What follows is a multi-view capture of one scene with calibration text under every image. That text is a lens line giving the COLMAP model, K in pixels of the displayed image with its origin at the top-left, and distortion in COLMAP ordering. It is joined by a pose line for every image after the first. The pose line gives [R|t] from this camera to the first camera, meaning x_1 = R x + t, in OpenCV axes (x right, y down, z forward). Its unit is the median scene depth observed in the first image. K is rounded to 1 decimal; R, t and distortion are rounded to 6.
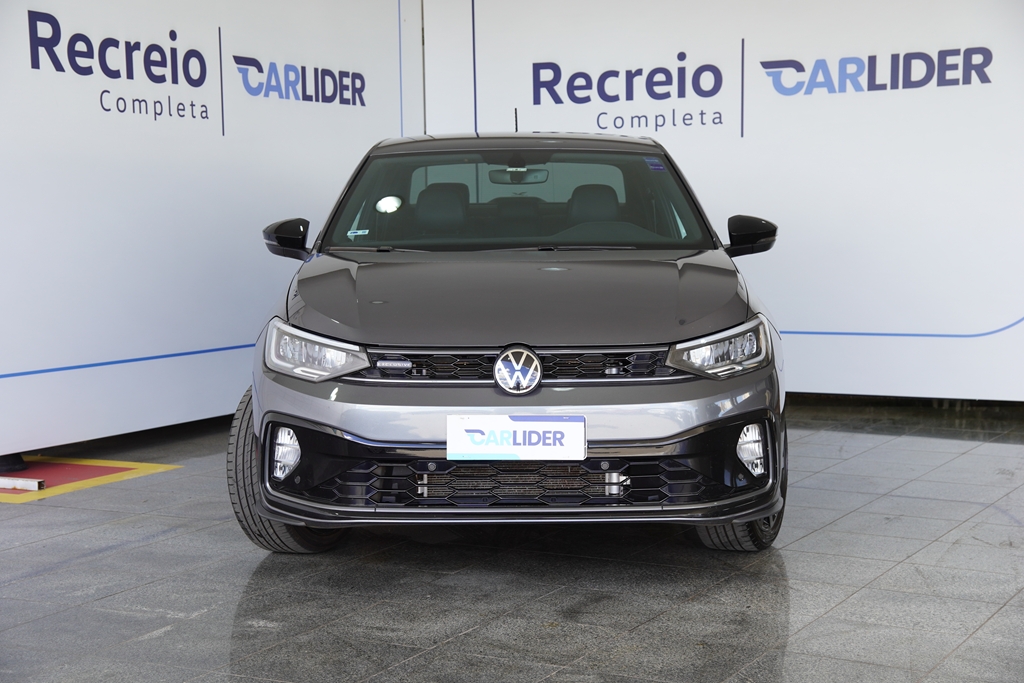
lens RADIAL K [[1726.3, 0, 511.8], [0, 1726.3, 336.4], [0, 0, 1]] dist [0.196186, 0.000000]
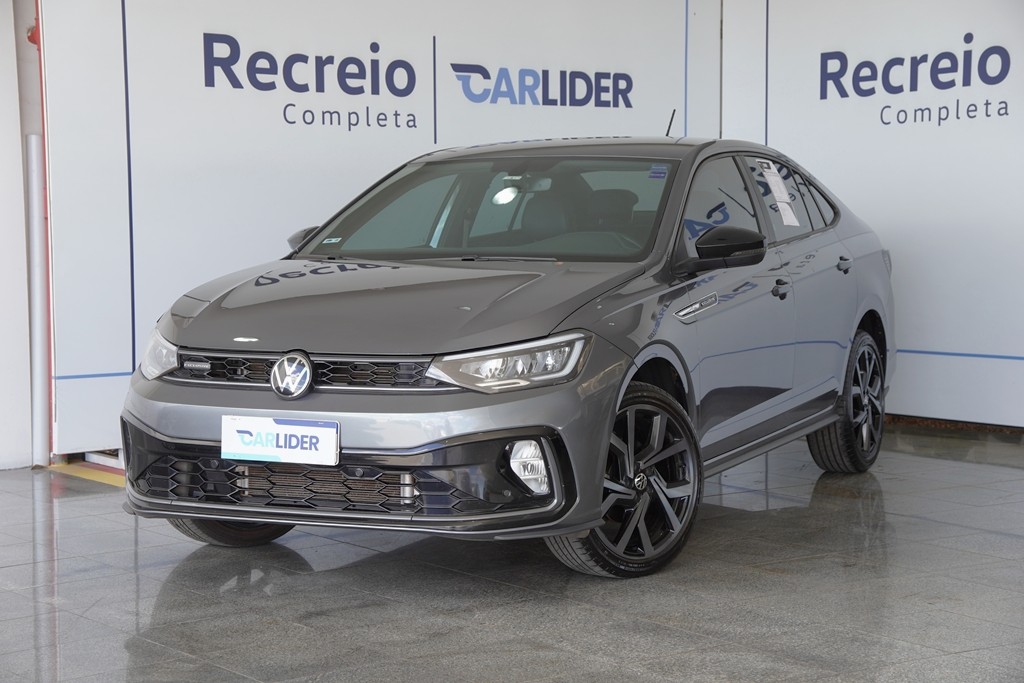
lens RADIAL K [[1980.4, 0, 512.2], [0, 1980.4, 345.4], [0, 0, 1]] dist [0.257653, 0.000000]
pose [[0.886072, 0.030343, -0.462553, 0.467726], [-0.033261, 0.999445, 0.001847, -0.003353], [0.462353, 0.013748, 0.886590, 0.007877]]
